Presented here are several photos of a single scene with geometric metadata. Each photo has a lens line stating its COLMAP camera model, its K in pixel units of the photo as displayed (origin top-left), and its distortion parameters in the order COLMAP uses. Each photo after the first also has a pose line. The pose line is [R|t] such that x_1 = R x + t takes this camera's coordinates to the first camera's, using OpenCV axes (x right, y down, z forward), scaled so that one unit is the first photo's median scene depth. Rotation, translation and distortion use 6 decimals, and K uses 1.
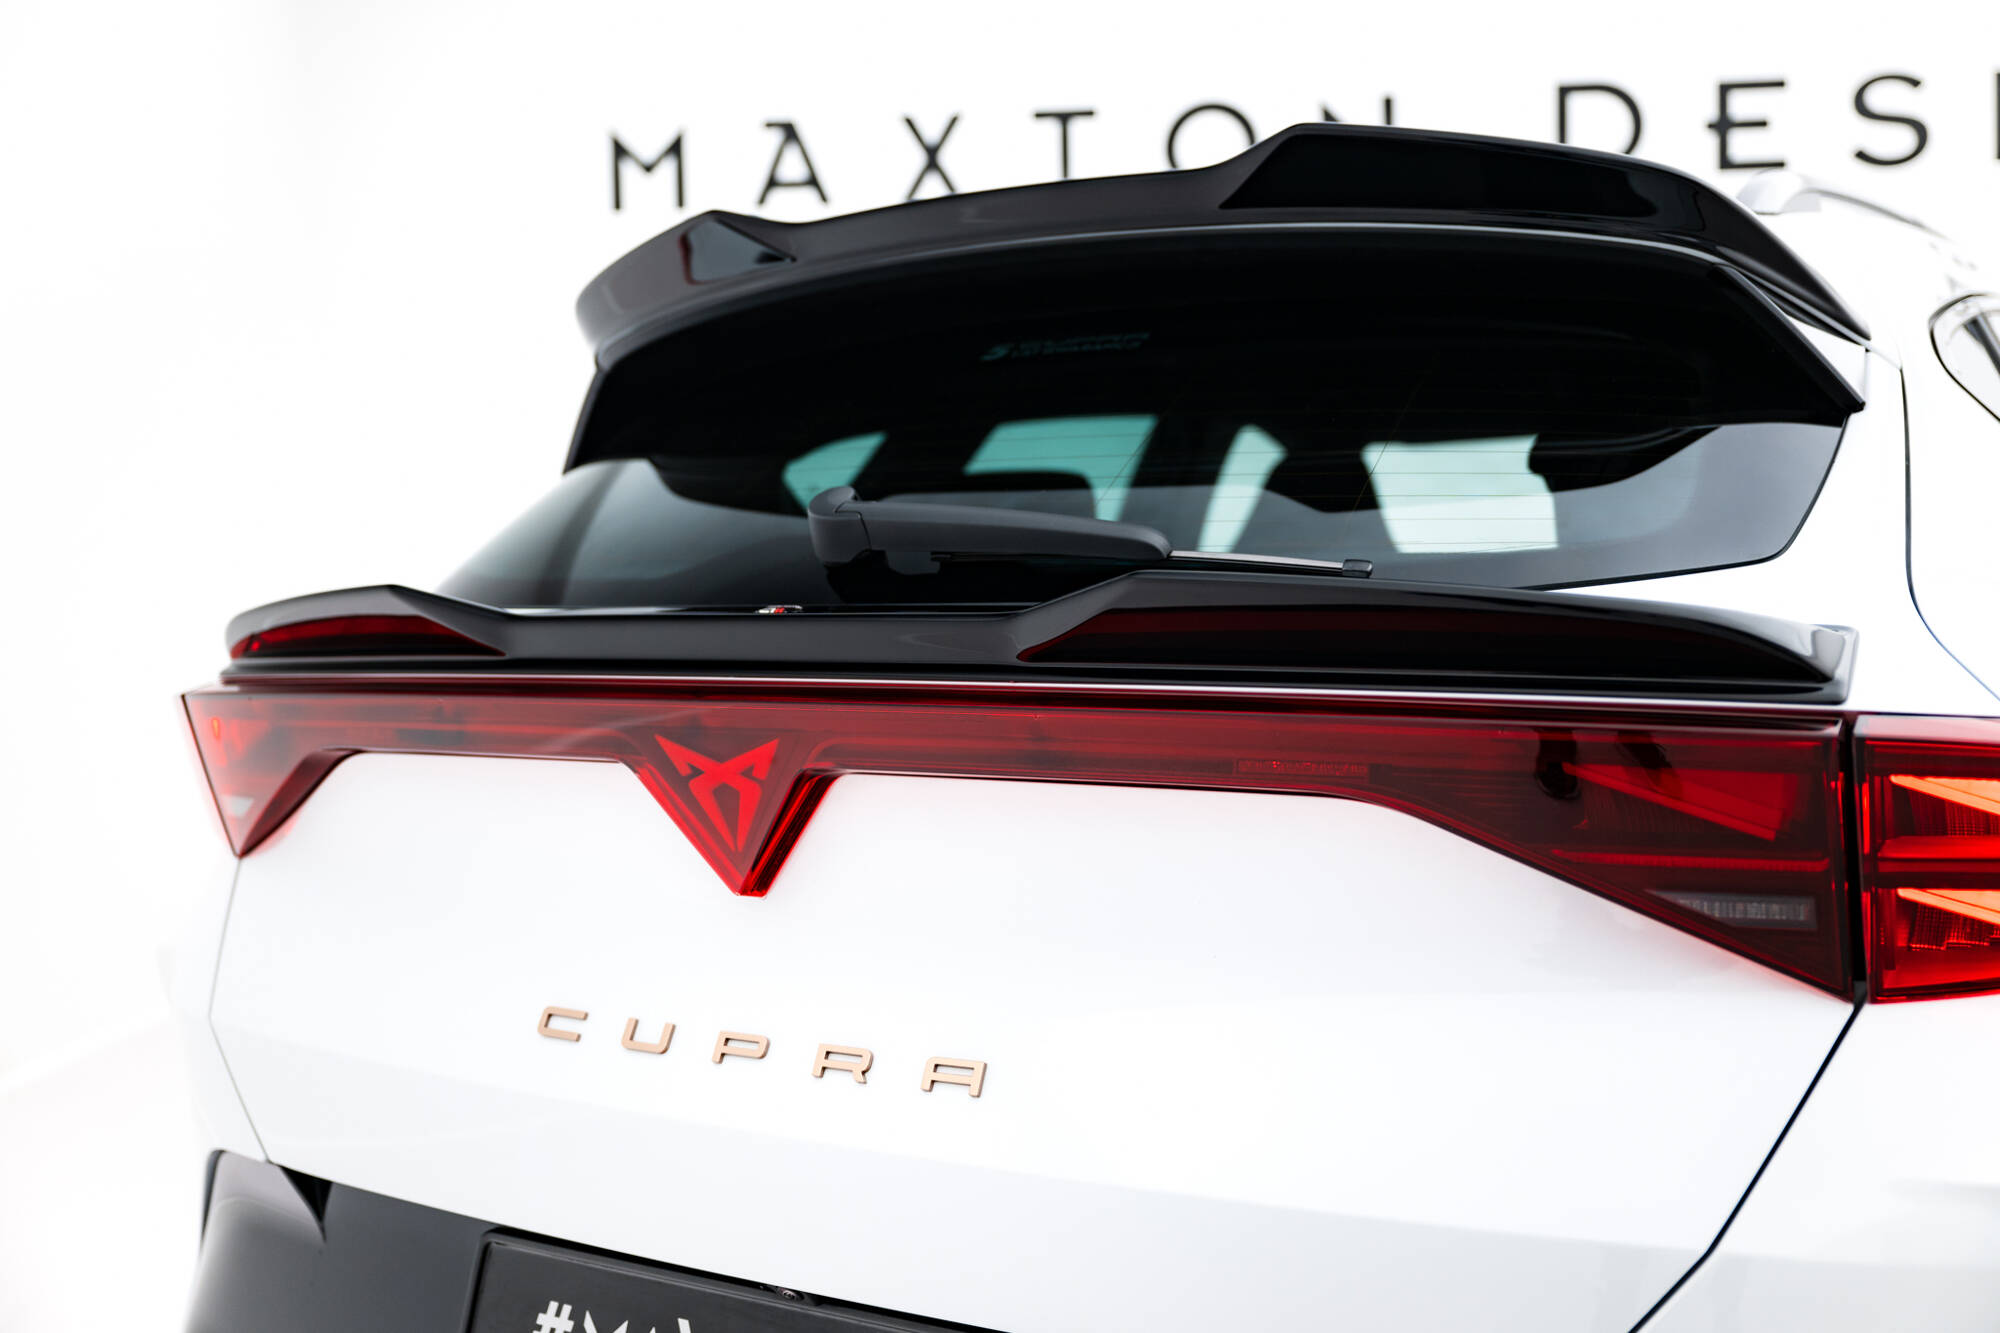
lens RADIAL K [[2008.7, 0, 1000.0], [0, 2008.7, 666.5], [0, 0, 1]] dist [0.032370, 0.004617]
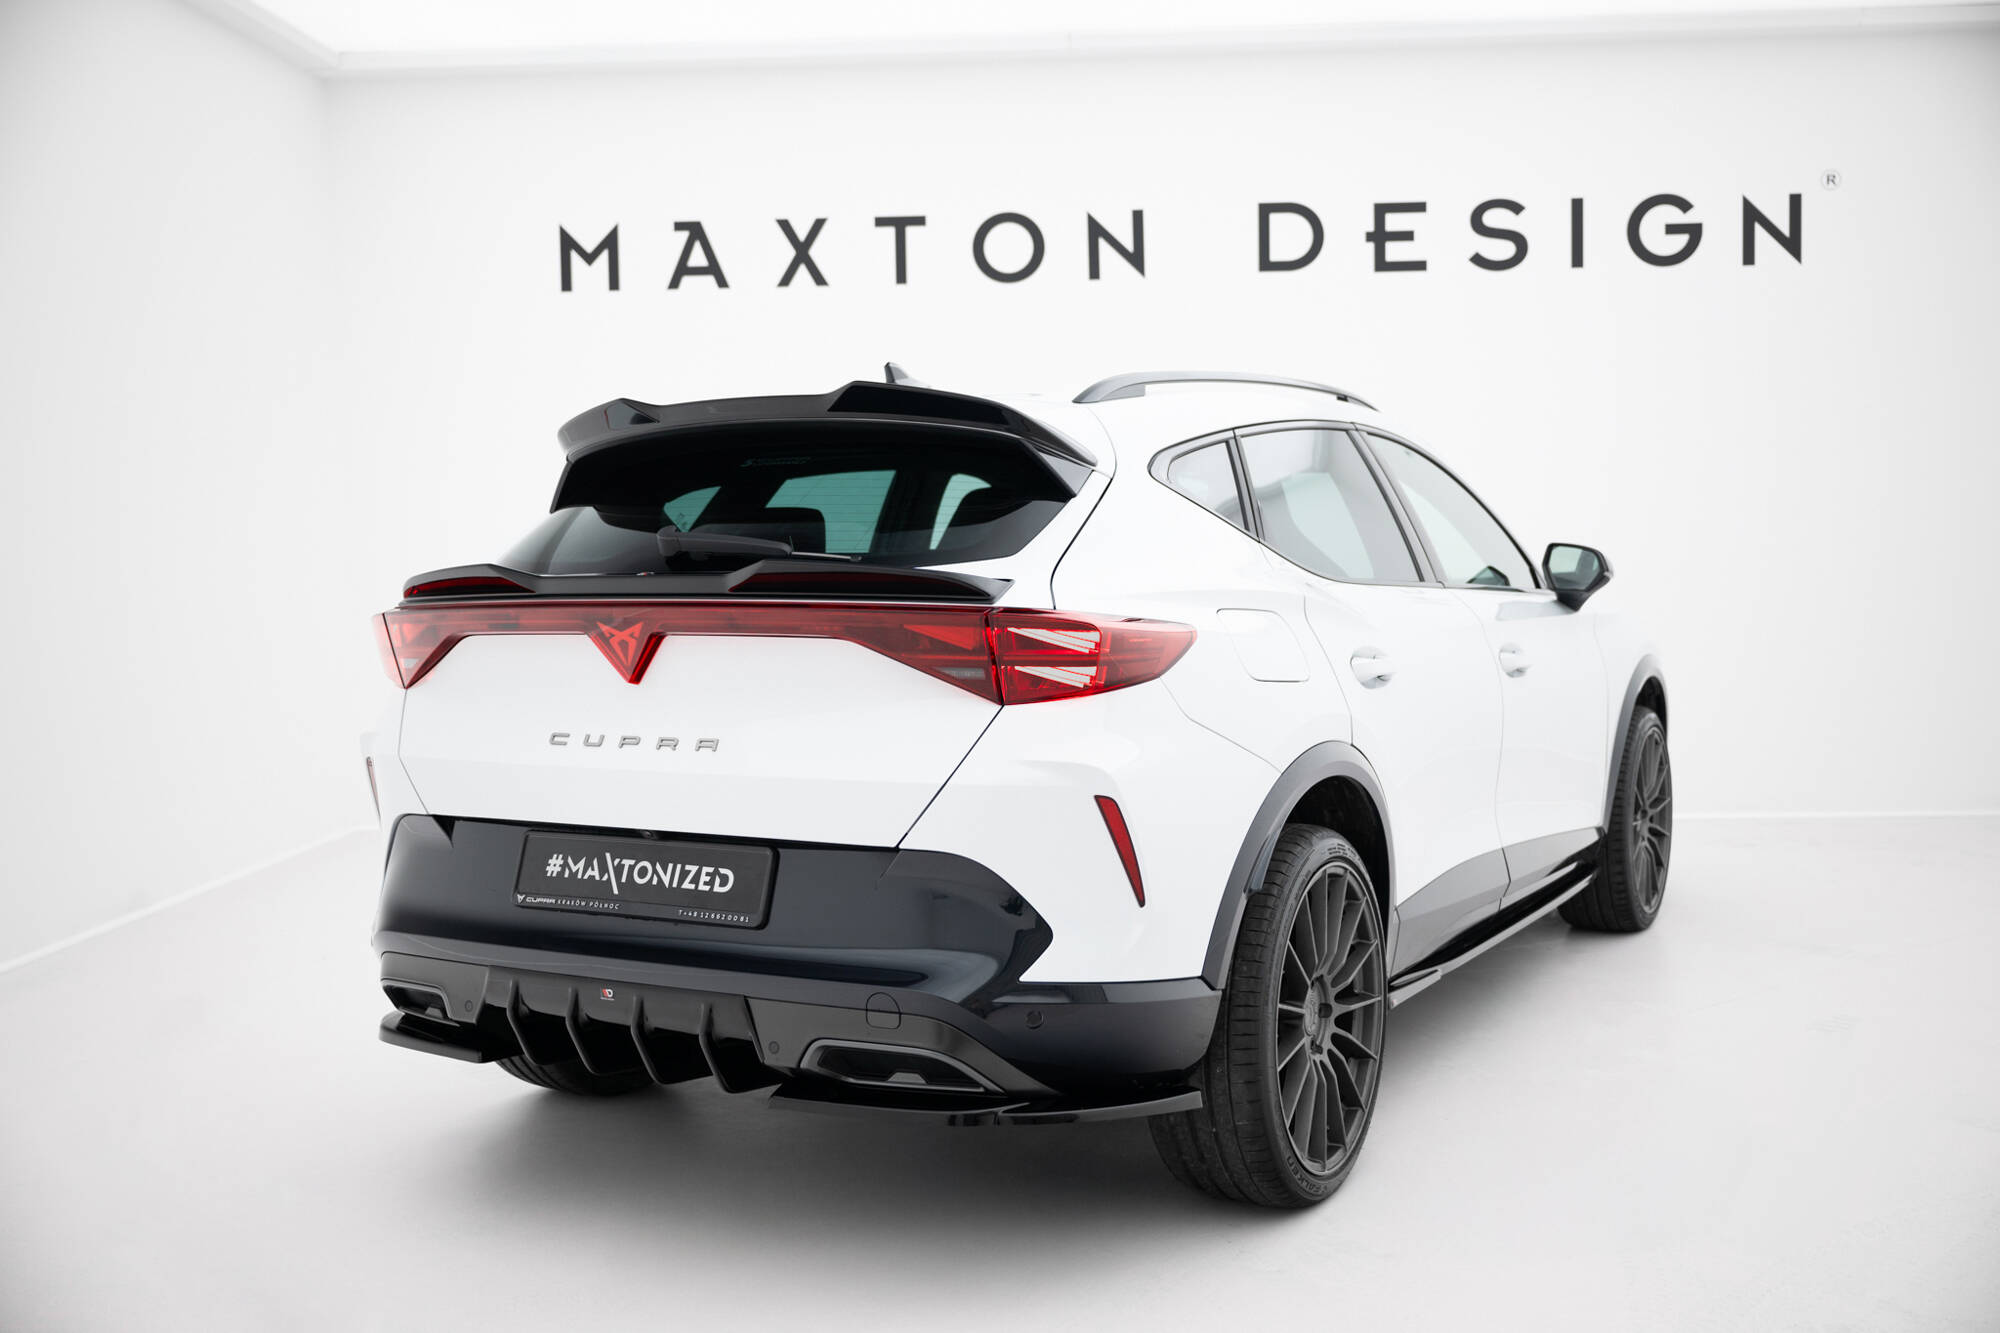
lens RADIAL K [[2008.7, 0, 1000.0], [0, 2008.7, 666.5], [0, 0, 1]] dist [0.032370, 0.004617]
pose [[0.999556, 0.001836, 0.029751, 0.246787], [-0.001983, 0.999986, 0.004932, 0.070438], [-0.029741, -0.004989, 0.999545, -1.460015]]
